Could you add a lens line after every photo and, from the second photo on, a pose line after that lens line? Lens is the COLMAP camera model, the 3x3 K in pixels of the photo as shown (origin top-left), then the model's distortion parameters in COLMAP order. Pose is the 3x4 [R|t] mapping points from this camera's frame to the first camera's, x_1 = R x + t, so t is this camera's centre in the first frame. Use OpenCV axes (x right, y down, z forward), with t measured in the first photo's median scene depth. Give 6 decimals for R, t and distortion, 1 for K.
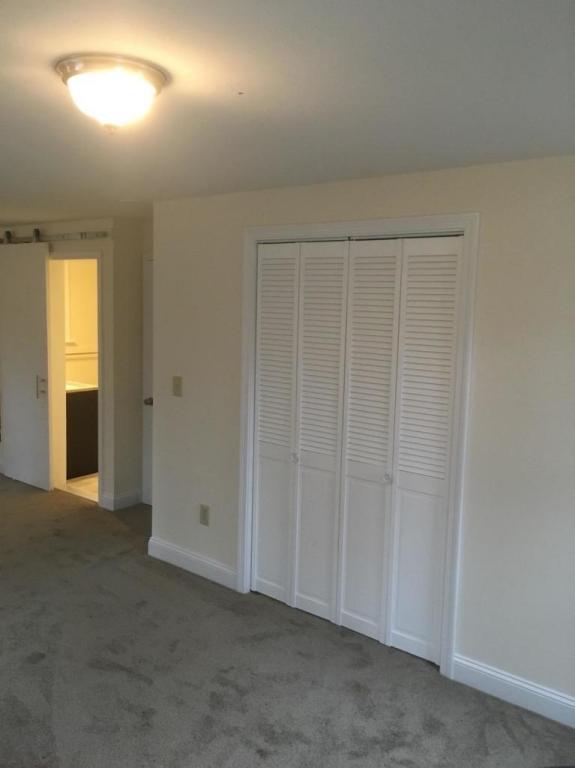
lens RADIAL K [[658.6, 0, 287.5], [0, 658.6, 384.0], [0, 0, 1]] dist [0.013674, 0.001330]
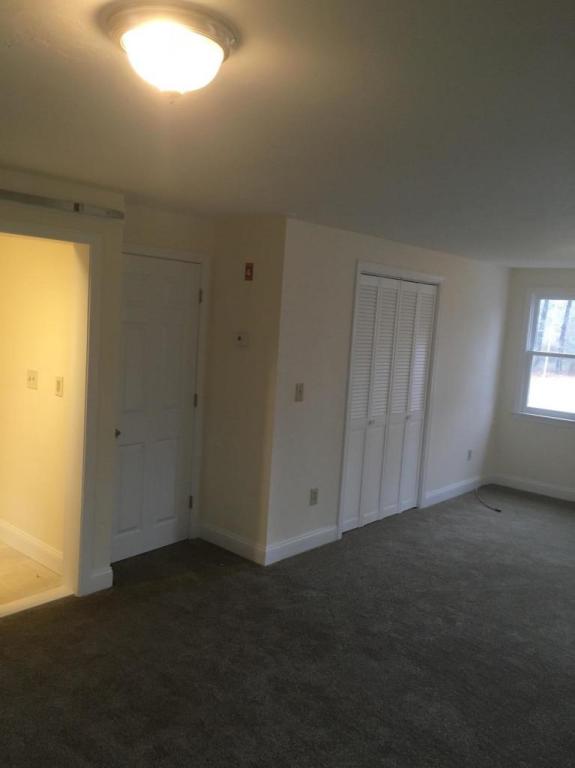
lens RADIAL K [[658.6, 0, 287.5], [0, 658.6, 384.0], [0, 0, 1]] dist [0.013674, 0.001330]
pose [[0.036053, -0.134350, 0.990278, -1.251491], [0.061022, 0.989369, 0.132005, -0.155999], [-0.997485, 0.055670, 0.043868, 0.975100]]
